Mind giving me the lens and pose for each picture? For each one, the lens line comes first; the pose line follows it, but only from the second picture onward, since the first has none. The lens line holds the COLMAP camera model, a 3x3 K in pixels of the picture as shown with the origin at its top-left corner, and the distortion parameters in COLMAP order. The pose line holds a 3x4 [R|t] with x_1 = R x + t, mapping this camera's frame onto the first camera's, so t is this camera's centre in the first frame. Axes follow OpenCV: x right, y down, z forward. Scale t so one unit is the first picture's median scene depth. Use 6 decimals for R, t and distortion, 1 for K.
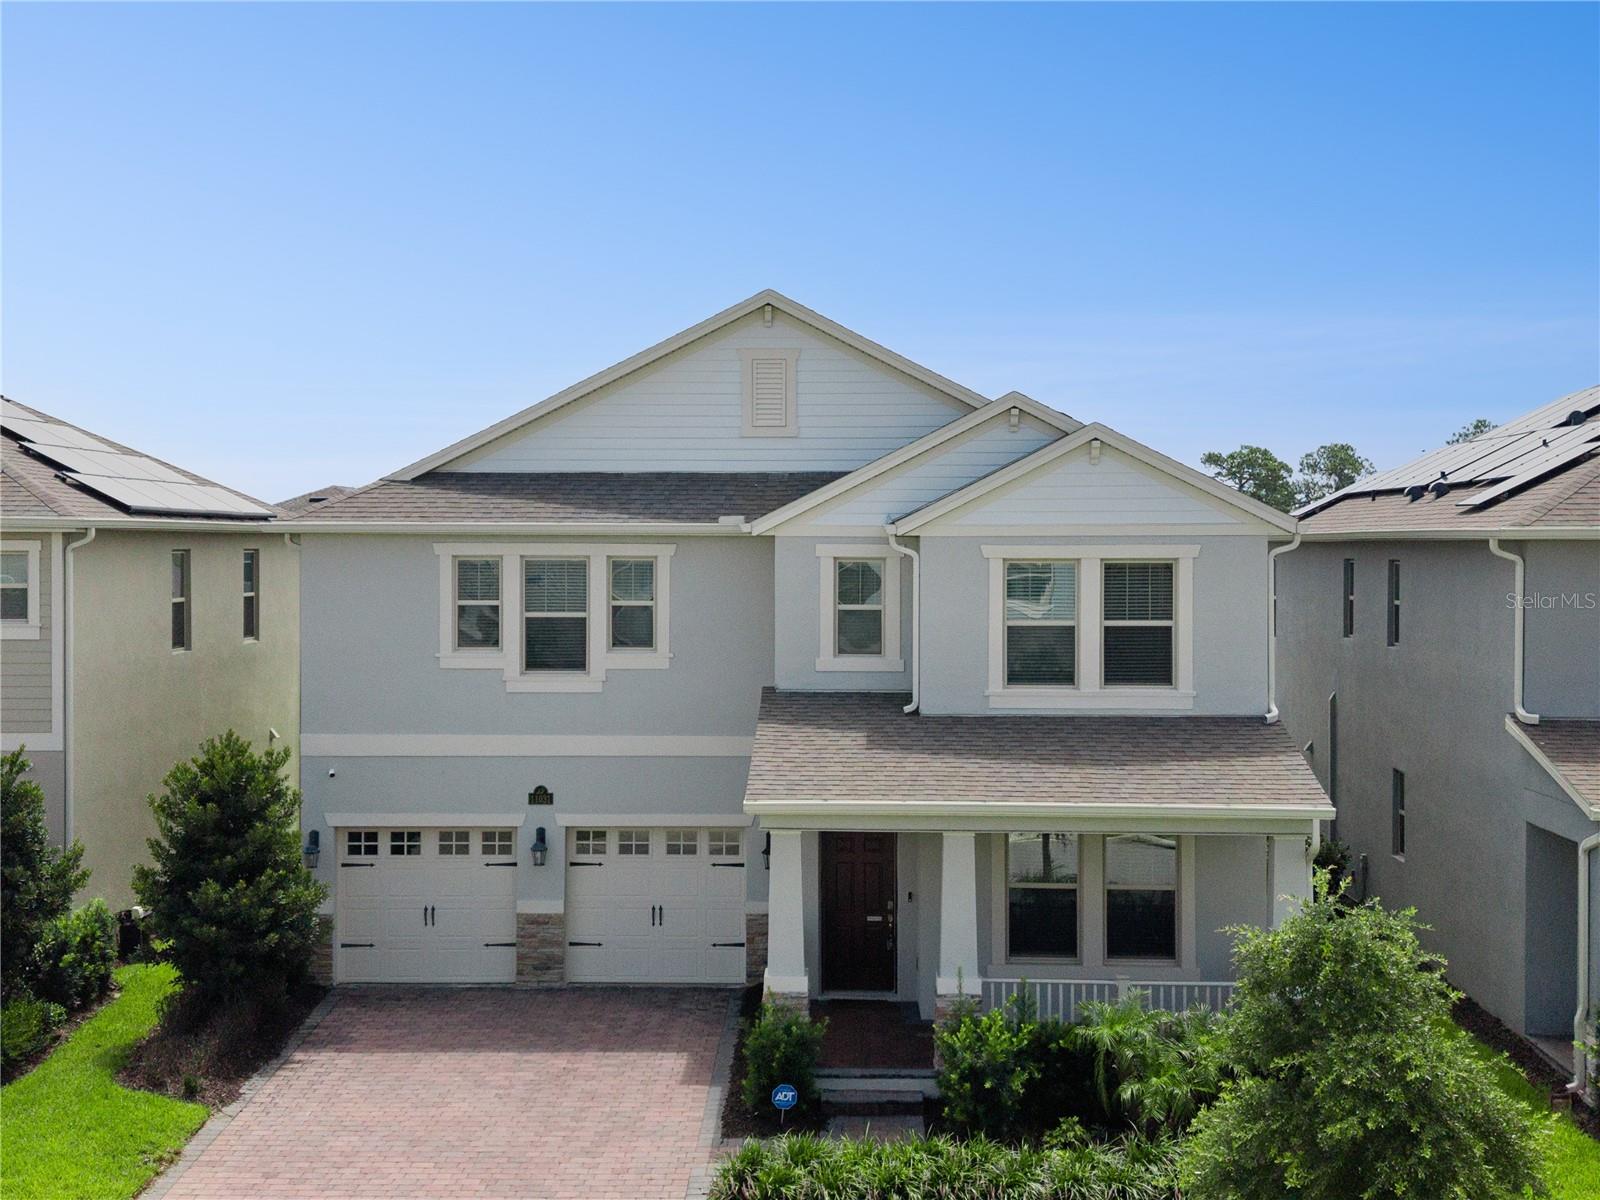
lens RADIAL K [[2143.2, 0, 799.0], [0, 2143.2, 594.2], [0, 0, 1]] dist [0.046821, 0.000000]
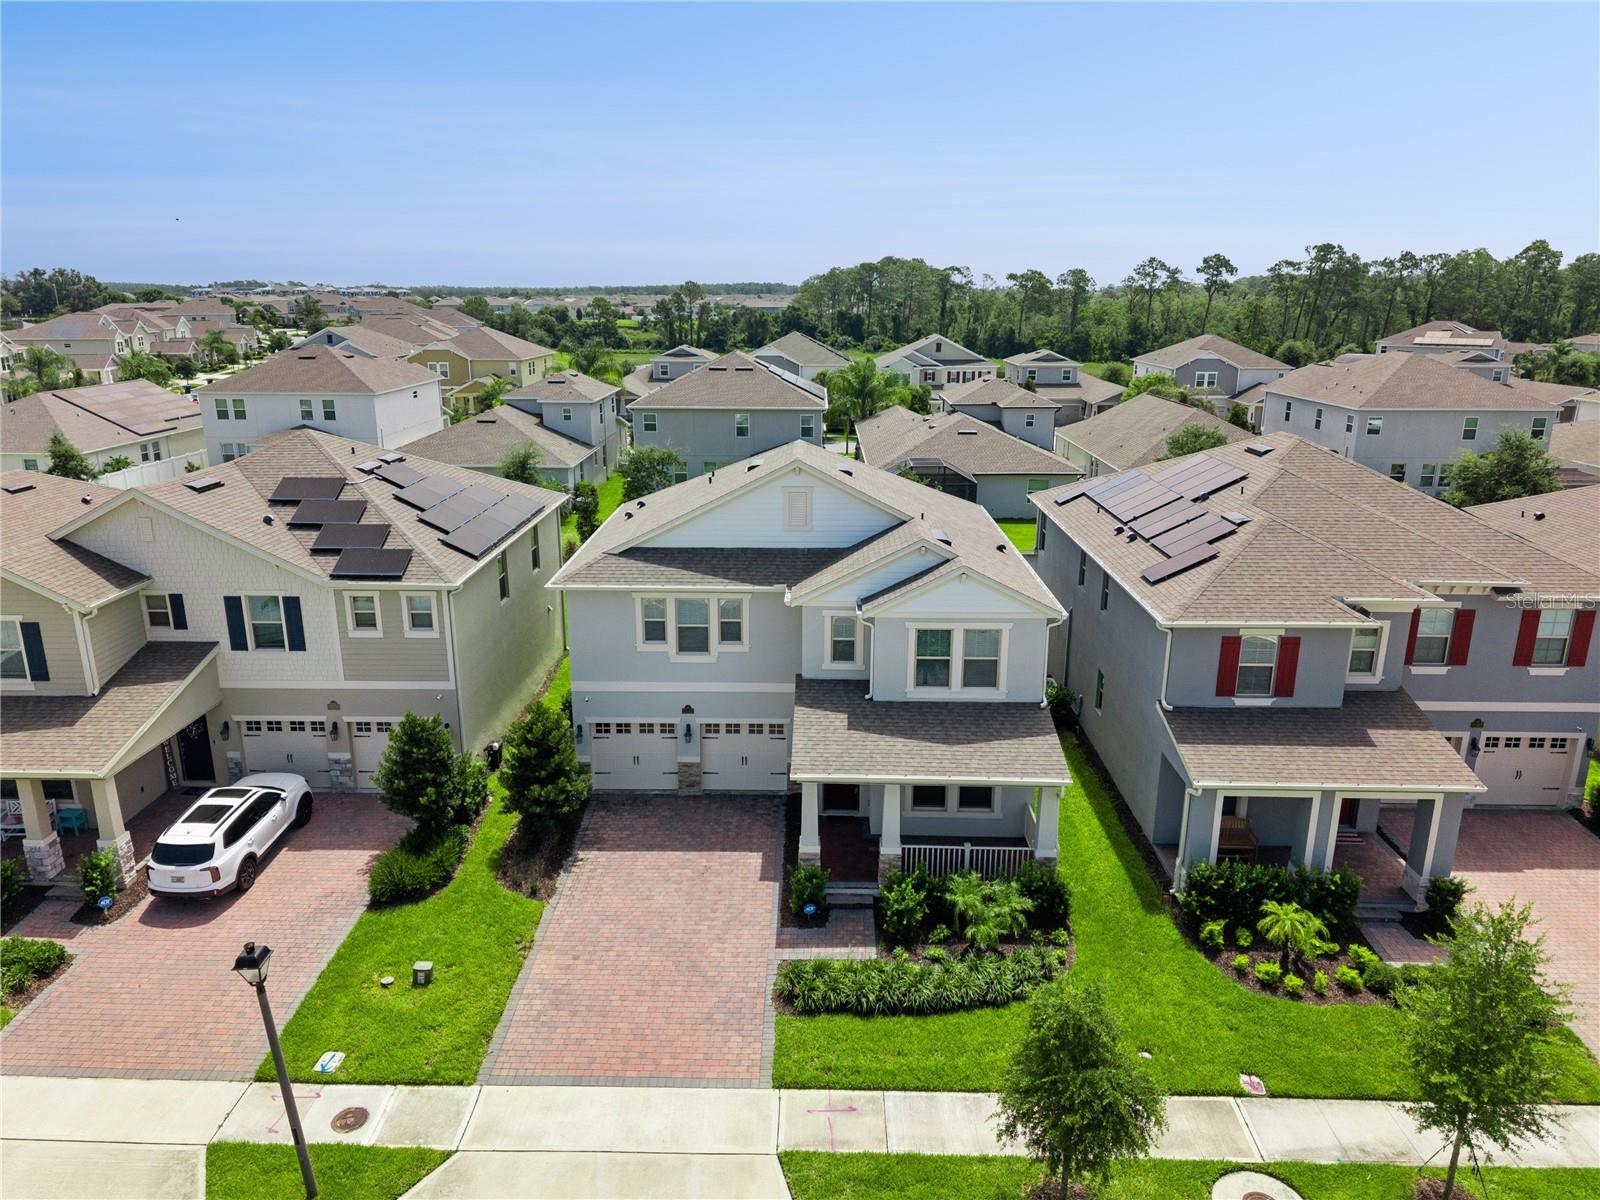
lens RADIAL K [[1067.1, 0, 799.8], [0, 1067.1, 606.5], [0, 0, 1]] dist [0.038730, -0.003094]
pose [[0.999983, 0.000823, 0.005856, -0.020041], [-0.002303, 0.966268, 0.257529, -0.291736], [-0.005446, -0.257538, 0.966253, 0.030638]]
